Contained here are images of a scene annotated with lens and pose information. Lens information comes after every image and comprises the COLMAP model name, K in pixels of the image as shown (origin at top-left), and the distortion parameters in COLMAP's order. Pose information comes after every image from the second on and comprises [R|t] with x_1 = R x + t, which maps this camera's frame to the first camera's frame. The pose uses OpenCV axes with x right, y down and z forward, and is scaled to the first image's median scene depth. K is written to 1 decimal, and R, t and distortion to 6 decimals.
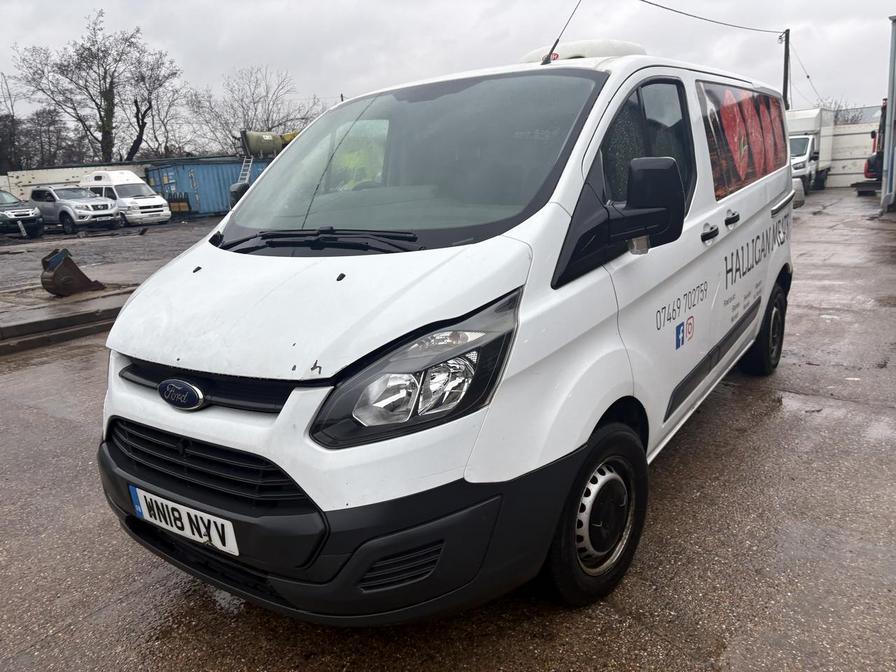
lens RADIAL K [[681.7, 0, 449.7], [0, 681.7, 336.4], [0, 0, 1]] dist [-0.010618, -0.007895]
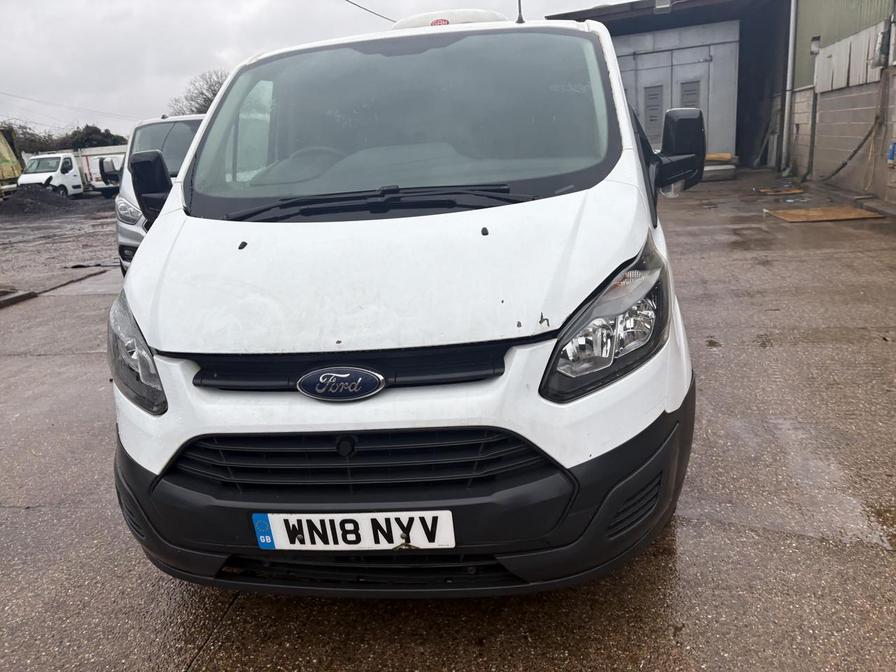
lens RADIAL K [[681.7, 0, 448.8], [0, 681.7, 335.8], [0, 0, 1]] dist [-0.010618, -0.007895]
pose [[0.884726, -0.142185, 0.443896, -0.667139], [0.134748, 0.989695, 0.048447, 0.003357], [-0.446210, 0.016952, 0.894768, 0.194696]]
